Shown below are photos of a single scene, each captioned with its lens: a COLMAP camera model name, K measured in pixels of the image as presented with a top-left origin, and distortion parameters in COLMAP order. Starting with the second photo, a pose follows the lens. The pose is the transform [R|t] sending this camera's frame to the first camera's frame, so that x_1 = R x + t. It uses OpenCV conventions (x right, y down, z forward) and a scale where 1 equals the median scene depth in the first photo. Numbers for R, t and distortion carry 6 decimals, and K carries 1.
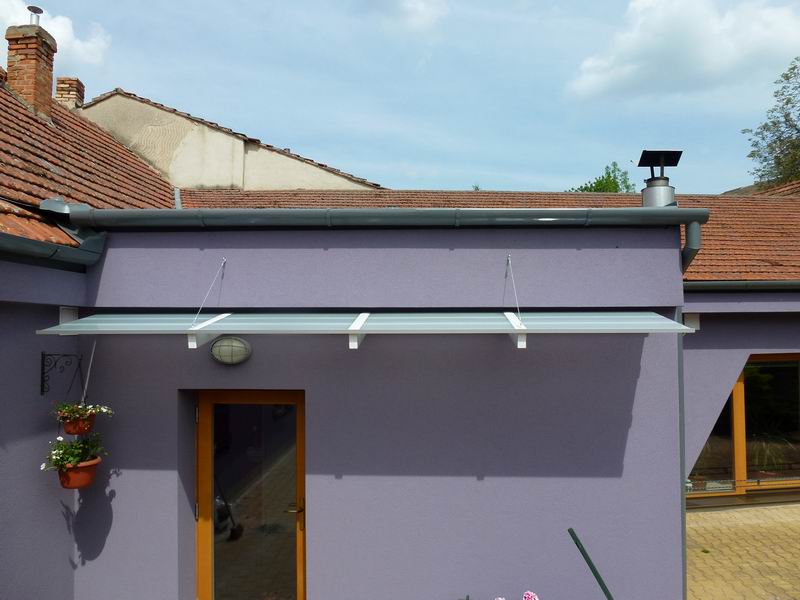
lens RADIAL K [[577.4, 0, 400.0], [0, 577.4, 300.0], [0, 0, 1]] dist [-0.048993, 0.012651]
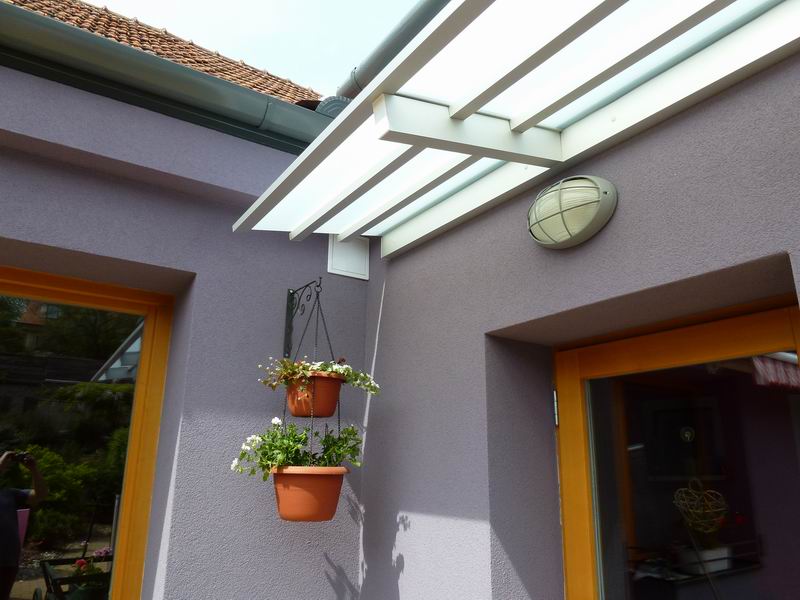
lens RADIAL K [[577.4, 0, 400.0], [0, 577.4, 300.0], [0, 0, 1]] dist [-0.048993, 0.012651]
pose [[0.587994, -0.212194, -0.780536, -0.032997], [0.022153, 0.968839, -0.246697, 0.124113], [0.808562, 0.127765, 0.574372, 0.349855]]
